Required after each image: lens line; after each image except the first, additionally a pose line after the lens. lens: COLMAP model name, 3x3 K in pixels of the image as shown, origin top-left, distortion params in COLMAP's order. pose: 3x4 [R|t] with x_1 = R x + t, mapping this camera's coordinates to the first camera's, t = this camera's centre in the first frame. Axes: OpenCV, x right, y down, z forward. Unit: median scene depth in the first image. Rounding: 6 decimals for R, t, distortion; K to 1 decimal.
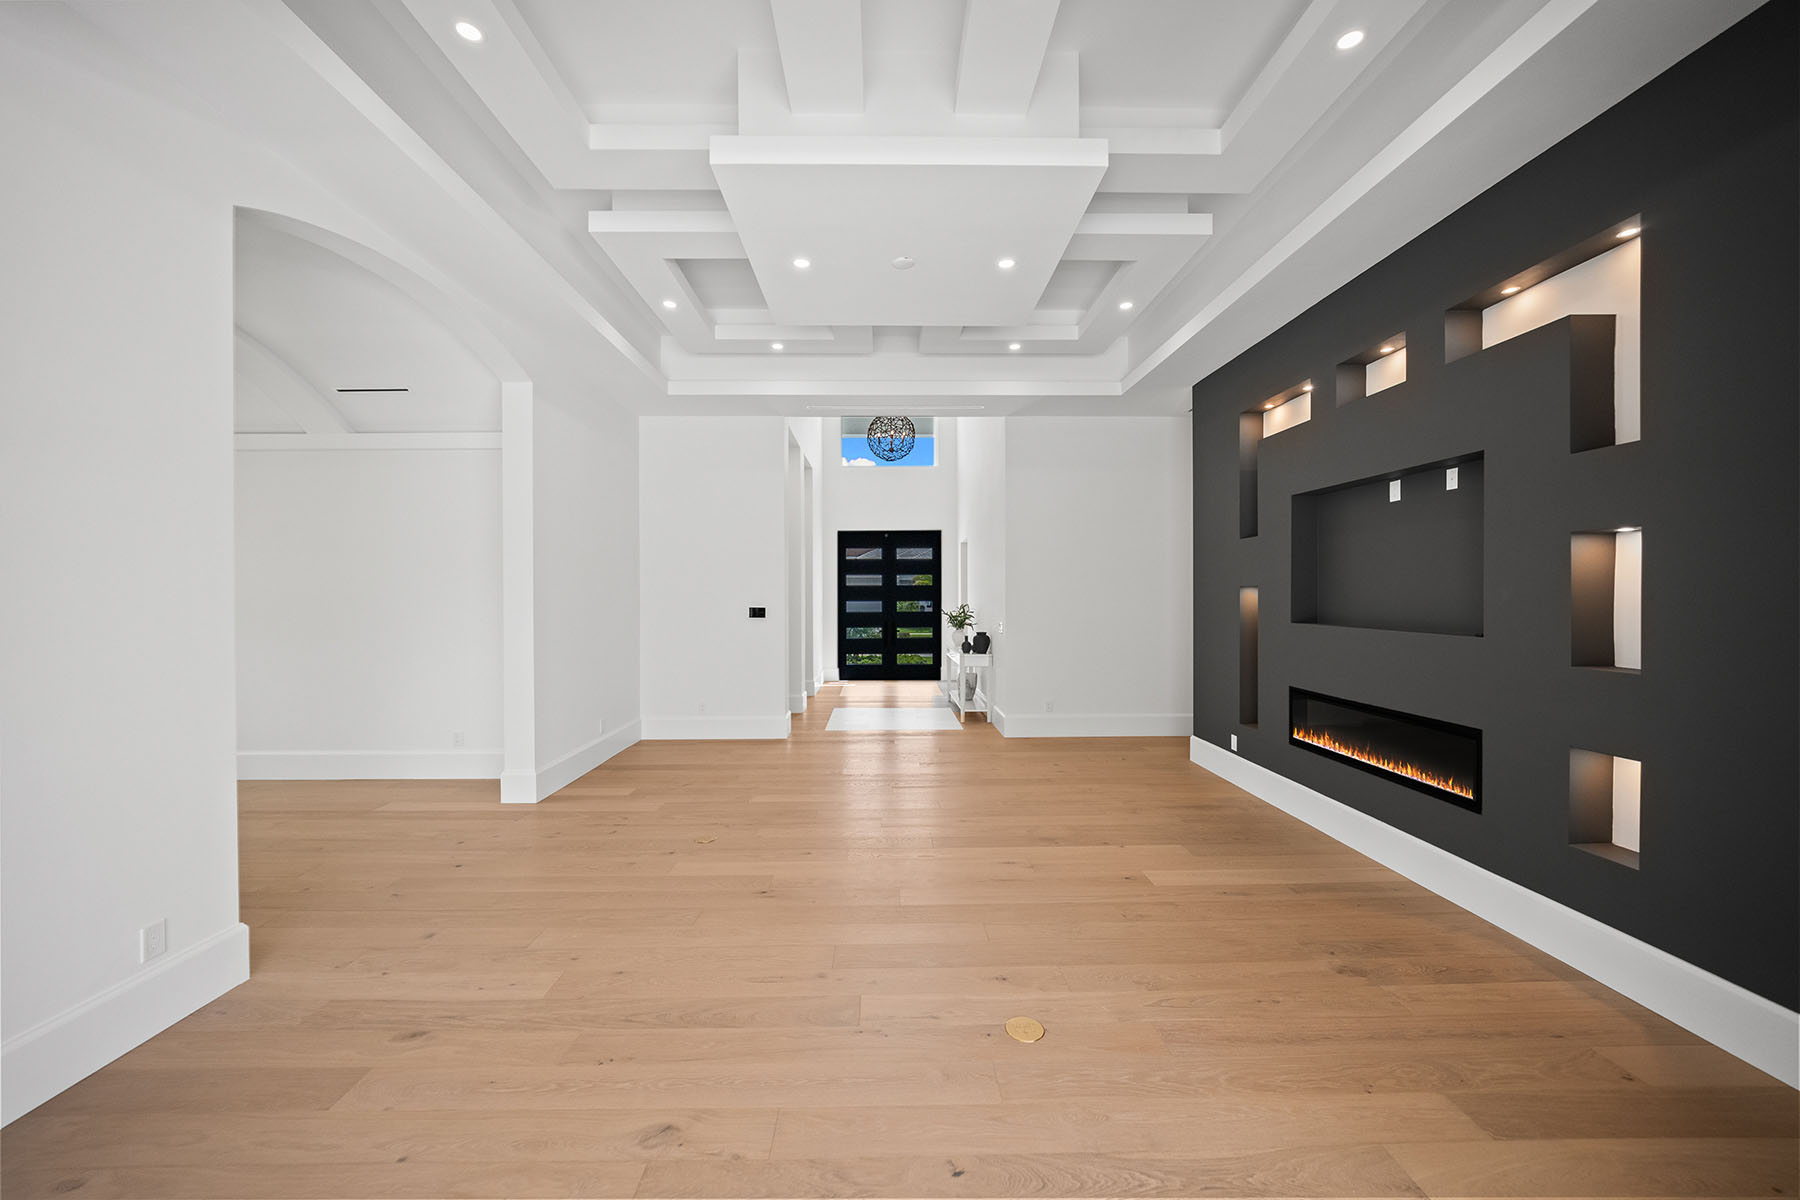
lens RADIAL K [[673.8, 0, 893.3], [0, 673.8, 595.0], [0, 0, 1]] dist [-0.009154, -0.000012]
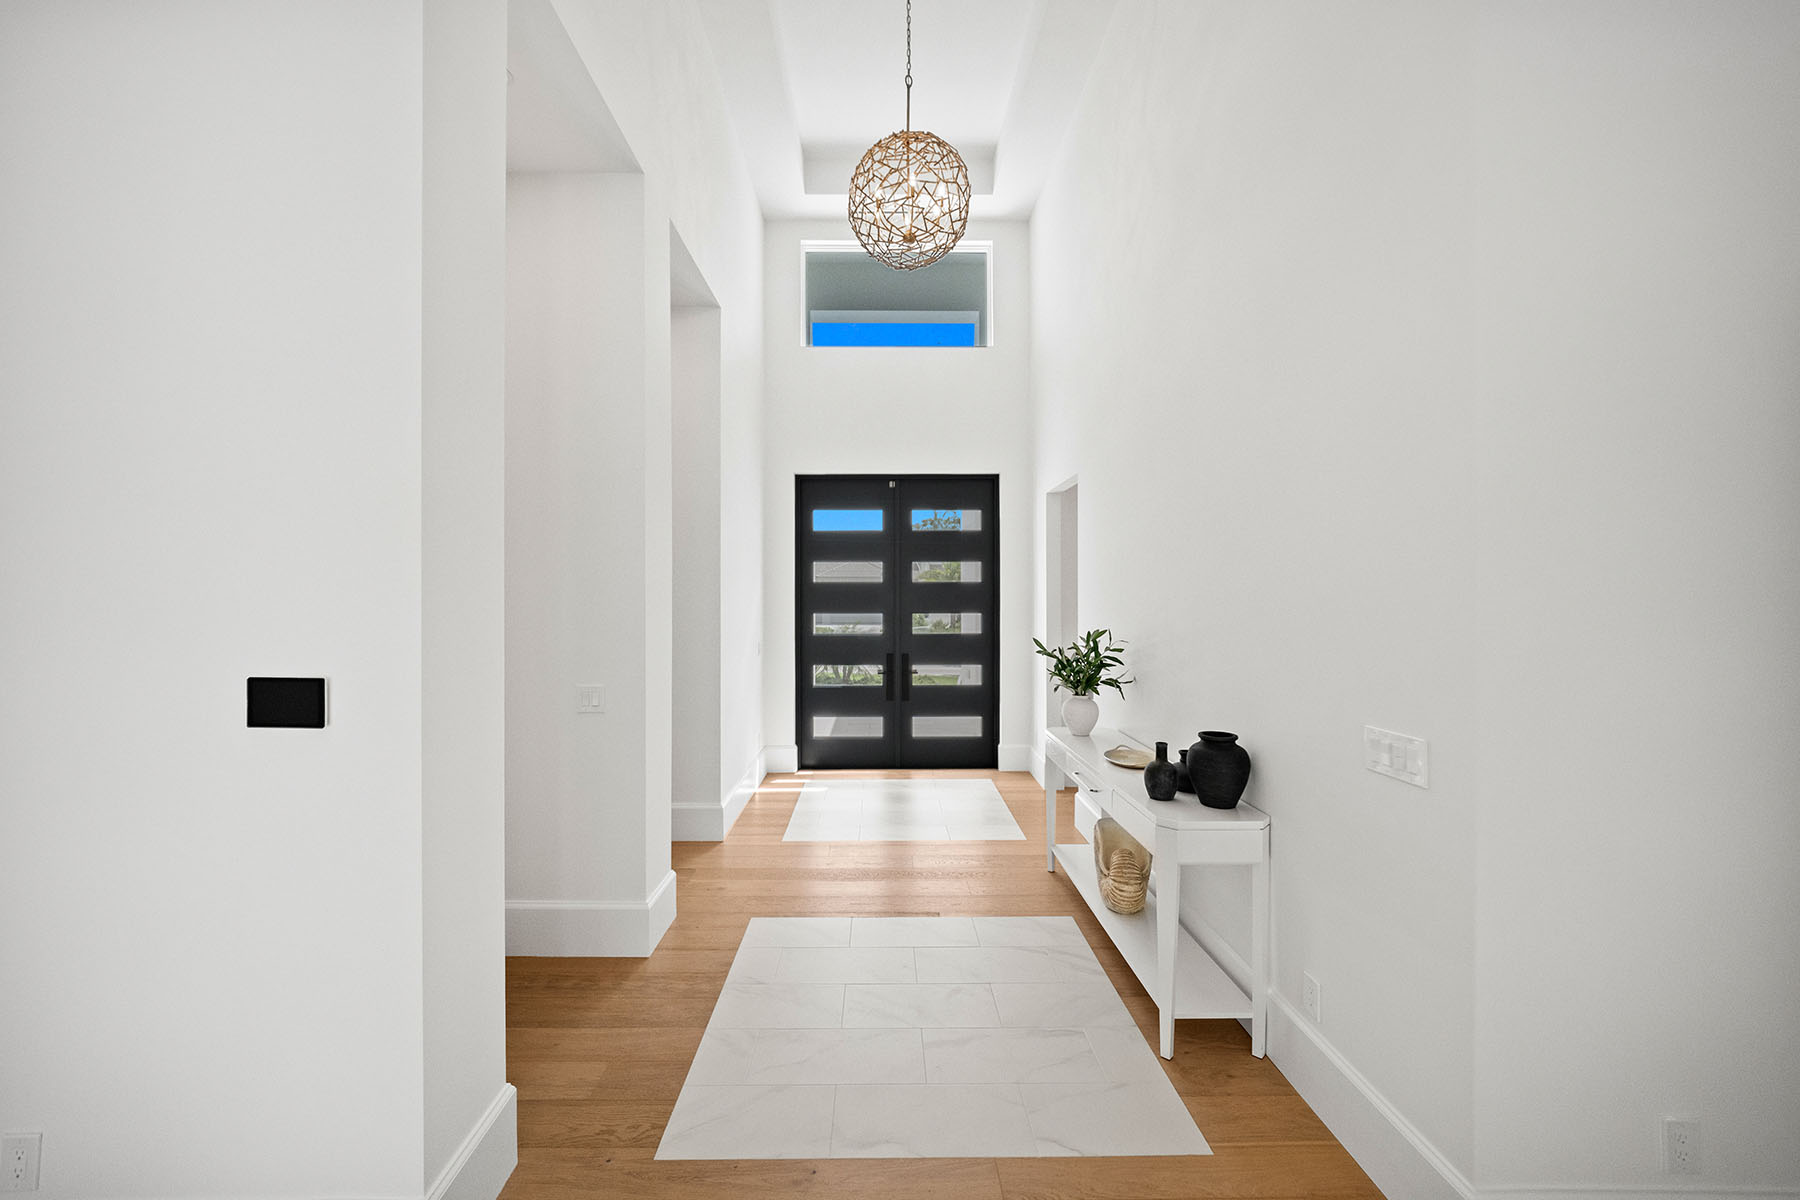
lens RADIAL K [[673.8, 0, 893.3], [0, 673.8, 595.0], [0, 0, 1]] dist [-0.009154, -0.000012]
pose [[0.999998, 0.001141, 0.001746, -0.010263], [-0.001139, 0.999999, -0.001186, -0.004340], [-0.001747, 0.001184, 0.999998, 0.510598]]
